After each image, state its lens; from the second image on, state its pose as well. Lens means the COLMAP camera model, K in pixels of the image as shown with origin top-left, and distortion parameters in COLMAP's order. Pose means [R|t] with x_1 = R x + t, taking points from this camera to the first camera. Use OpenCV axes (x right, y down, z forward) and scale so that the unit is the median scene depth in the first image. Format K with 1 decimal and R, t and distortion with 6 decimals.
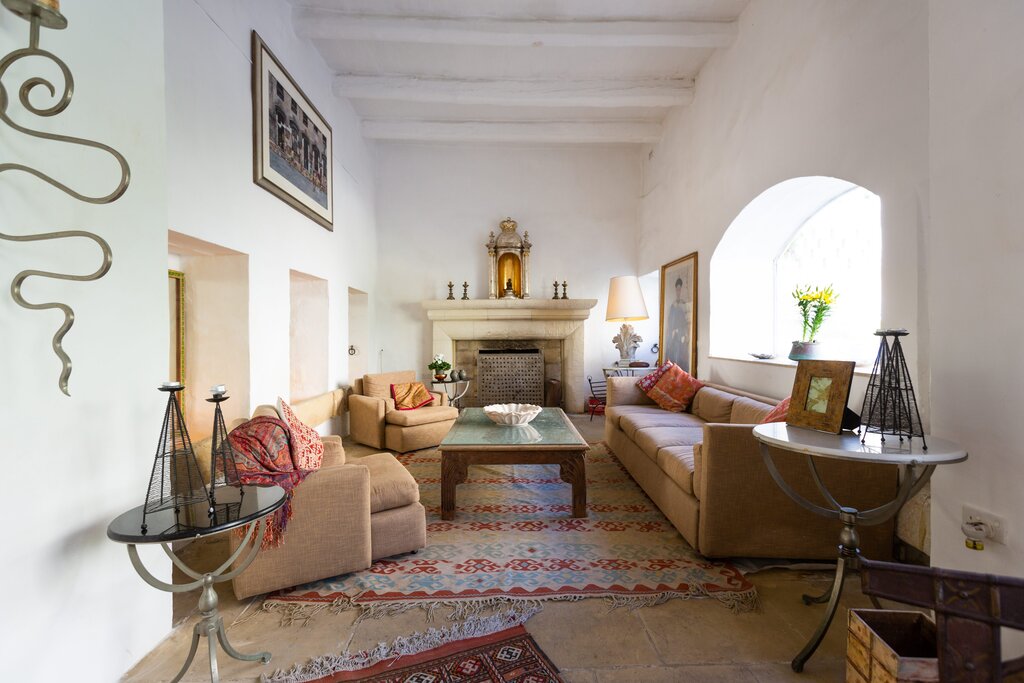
lens RADIAL K [[490.4, 0, 512.3], [0, 490.4, 343.9], [0, 0, 1]] dist [0.005828, 0.000940]
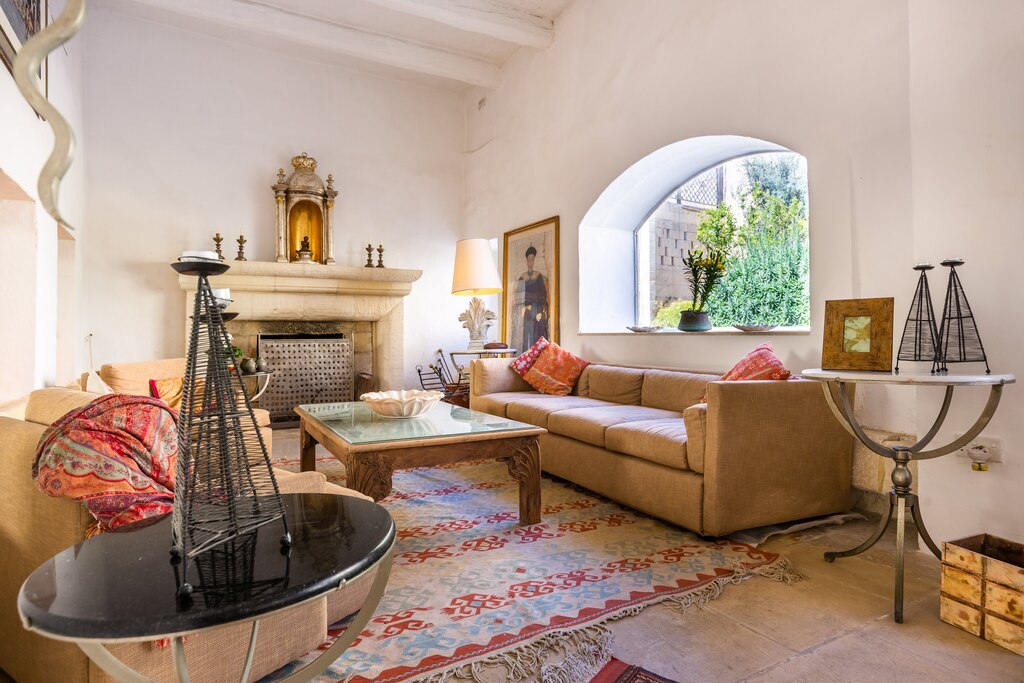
lens RADIAL K [[588.9, 0, 506.7], [0, 588.9, 334.5], [0, 0, 1]] dist [0.000292, 0.001498]
pose [[0.882195, 0.000302, 0.470884, -0.276668], [0.011822, 0.999670, -0.022789, 0.064969], [-0.470736, 0.025671, 0.881901, 0.165549]]
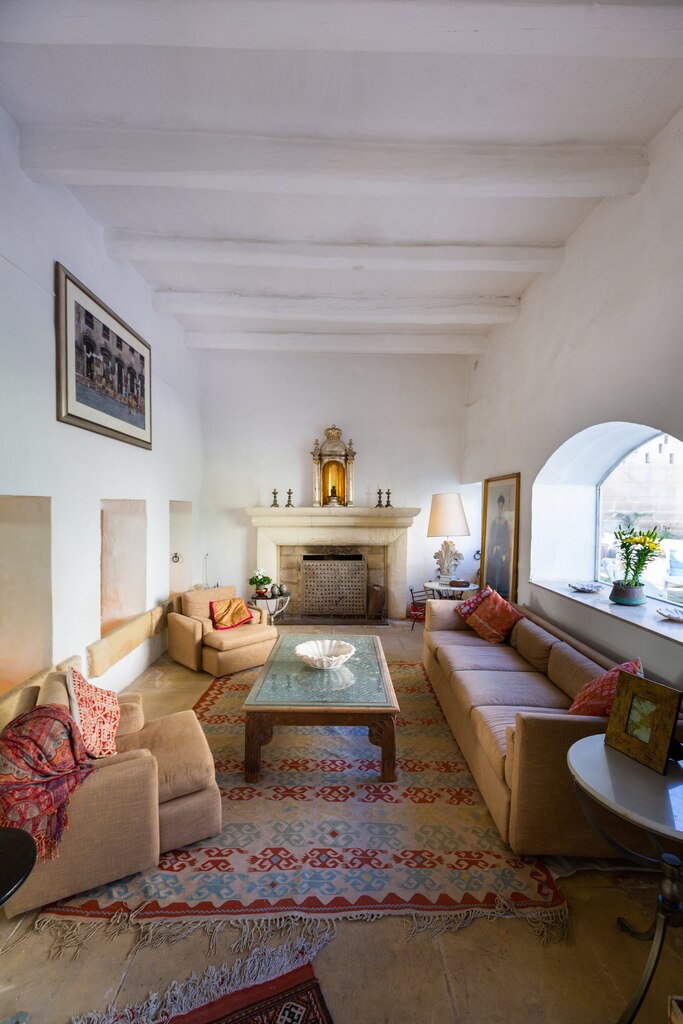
lens RADIAL K [[464.9, 0, 345.7], [0, 464.9, 521.1], [0, 0, 1]] dist [0.004282, -0.001580]
pose [[0.999913, 0.012567, -0.004092, 0.042035], [-0.012481, 0.999713, 0.020458, -0.144754], [0.004348, -0.020405, 0.999782, 0.079327]]
